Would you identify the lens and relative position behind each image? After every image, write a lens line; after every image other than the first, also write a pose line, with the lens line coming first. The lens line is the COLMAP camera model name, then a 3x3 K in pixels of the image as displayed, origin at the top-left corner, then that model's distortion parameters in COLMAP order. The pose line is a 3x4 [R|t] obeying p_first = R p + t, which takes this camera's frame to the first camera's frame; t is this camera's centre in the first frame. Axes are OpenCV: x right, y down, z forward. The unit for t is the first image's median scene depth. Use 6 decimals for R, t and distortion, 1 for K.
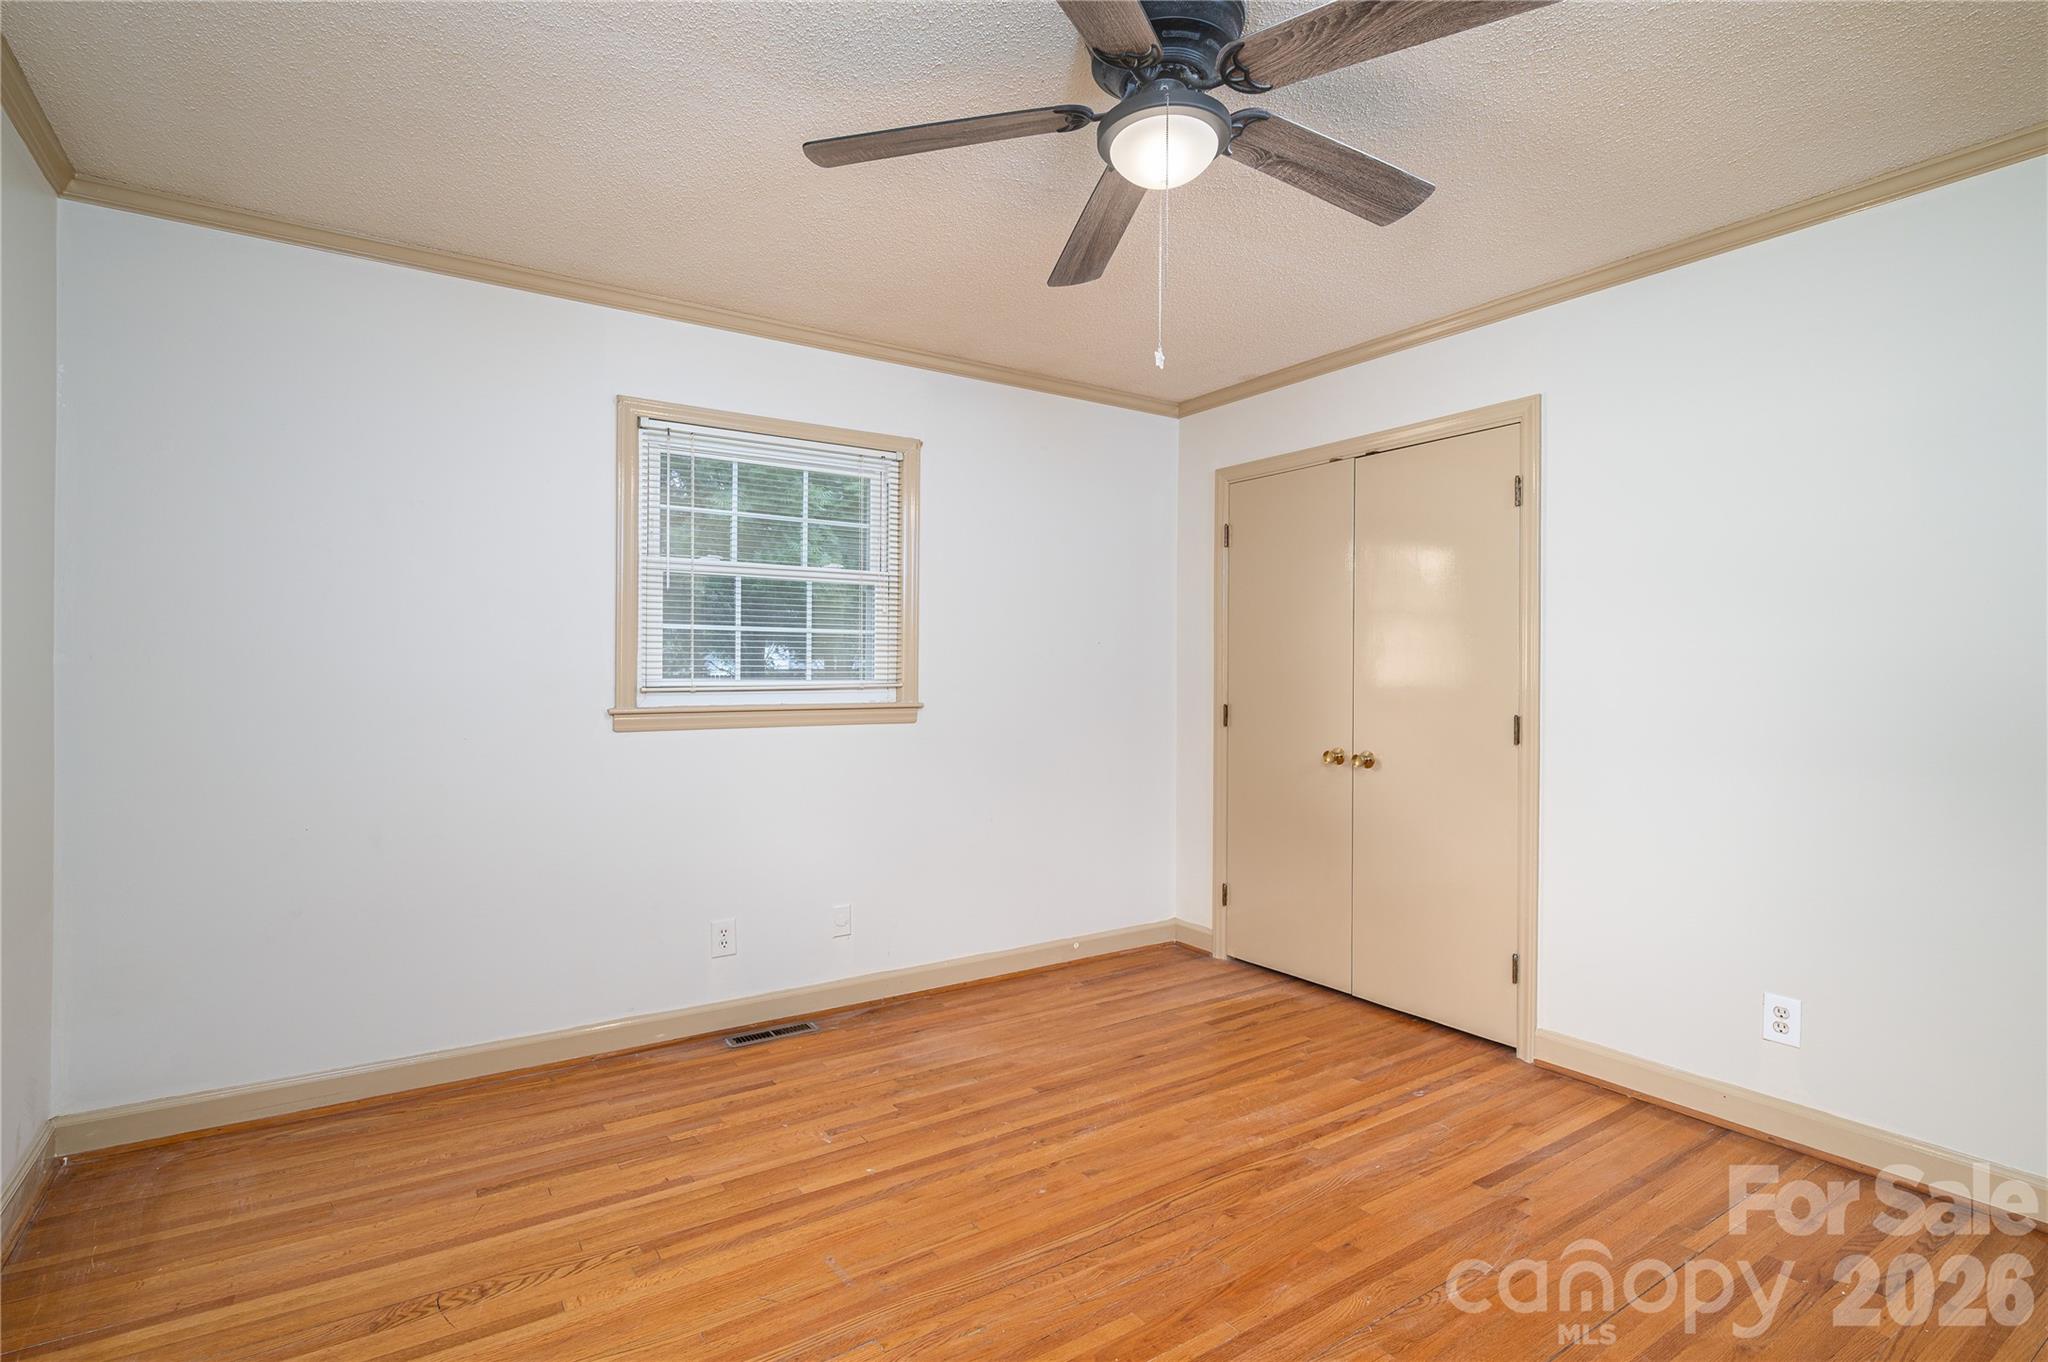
lens RADIAL K [[978.9, 0, 1024.4], [0, 978.9, 673.9], [0, 0, 1]] dist [-0.000315, -0.000252]
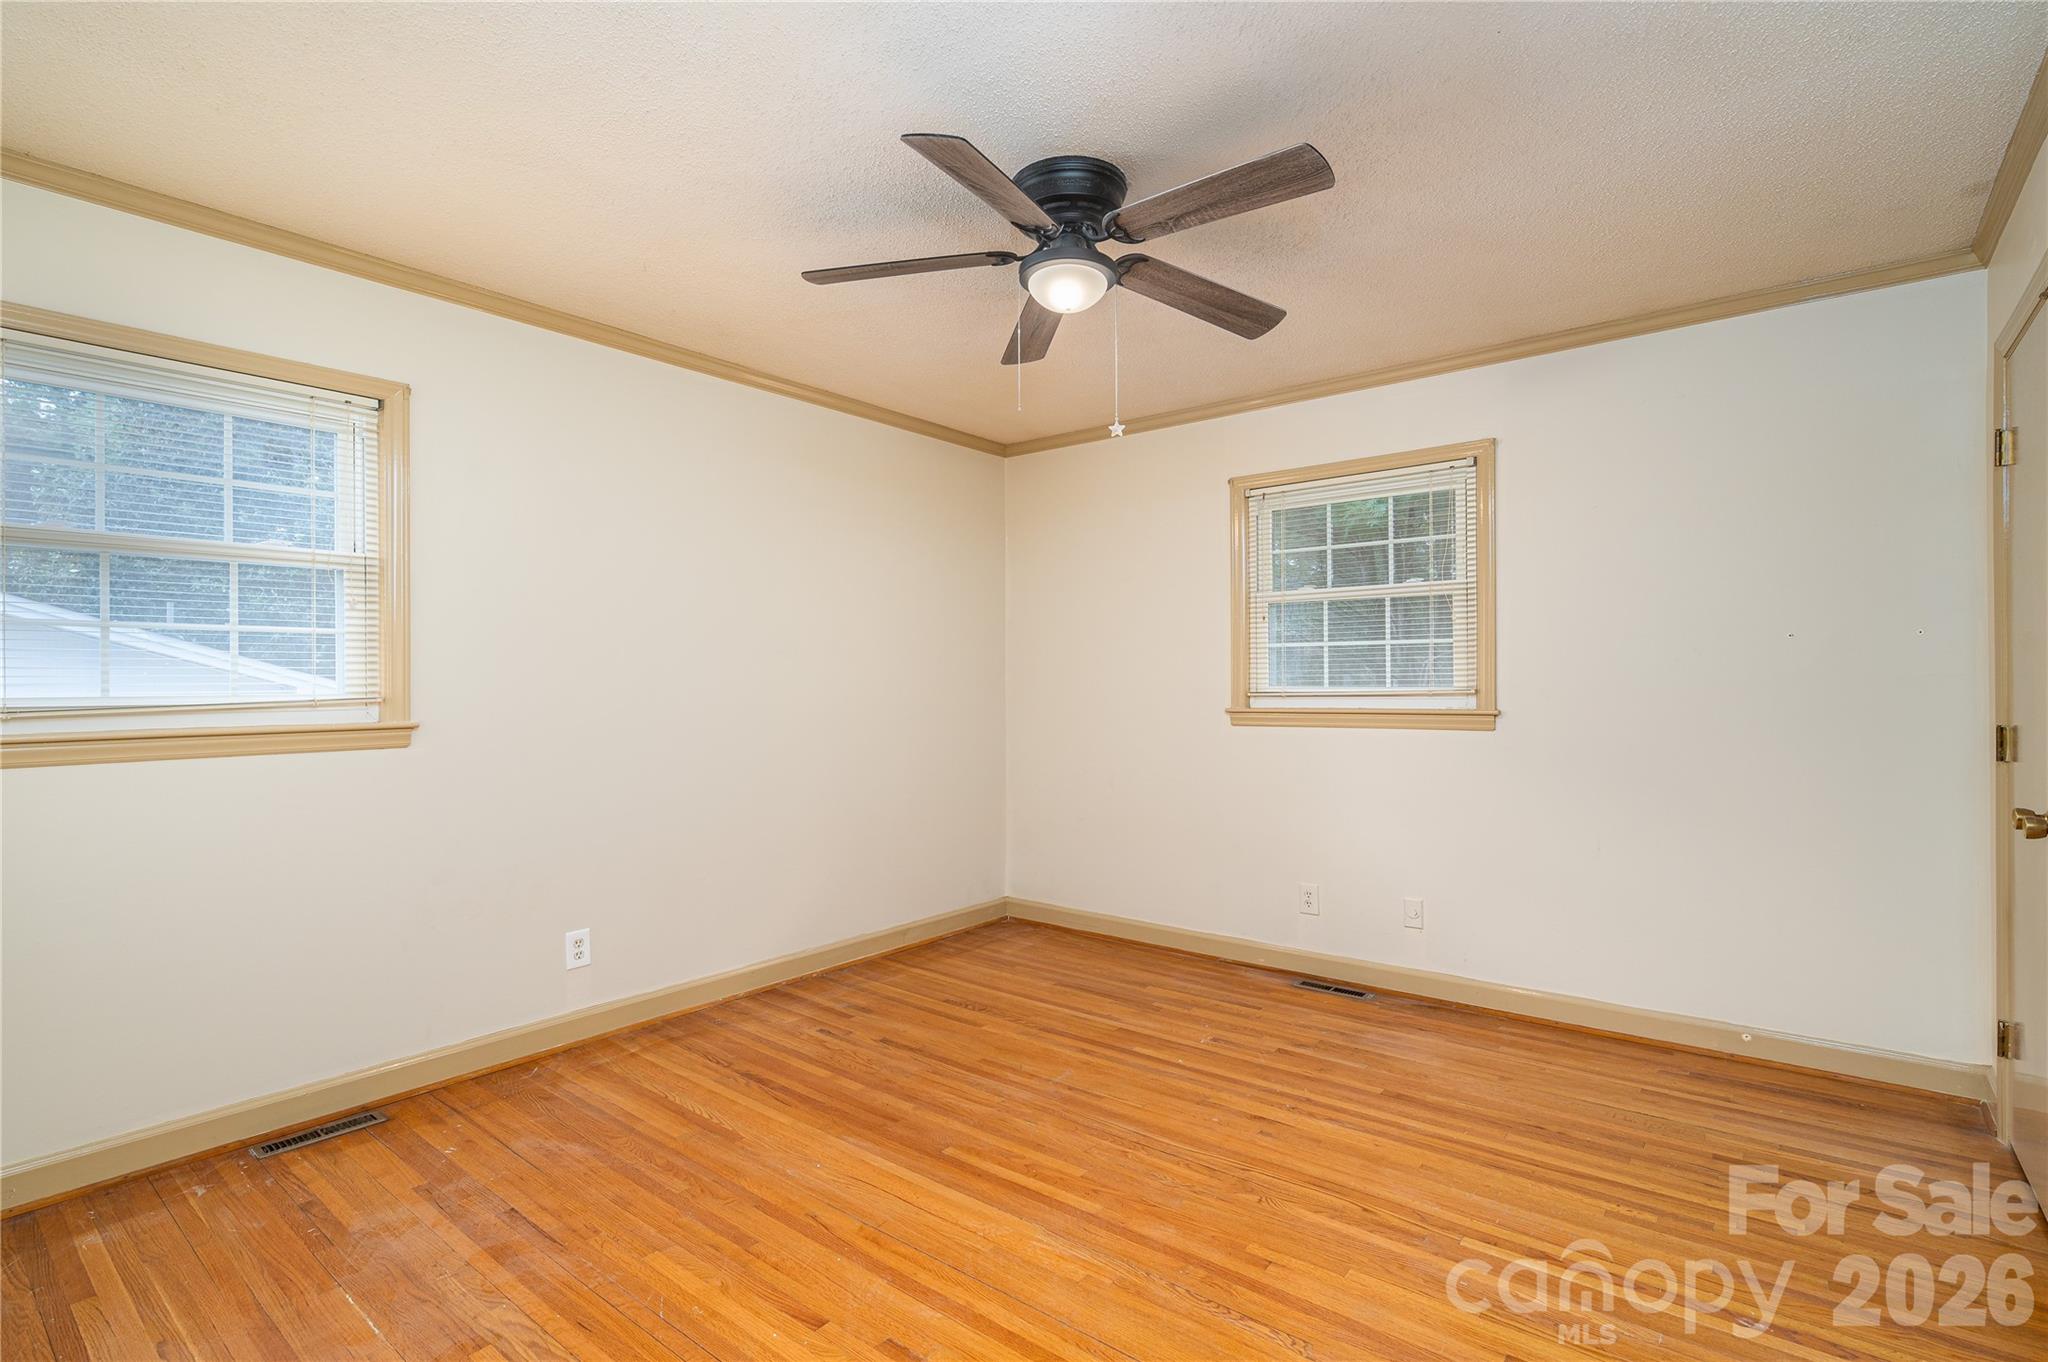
lens RADIAL K [[978.9, 0, 1024.4], [0, 978.9, 673.9], [0, 0, 1]] dist [-0.000315, -0.000252]
pose [[0.298926, -0.015601, -0.954149, 0.788895], [0.006147, 0.999877, -0.014423, 0.005422], [0.954256, -0.001553, 0.298985, 0.312401]]
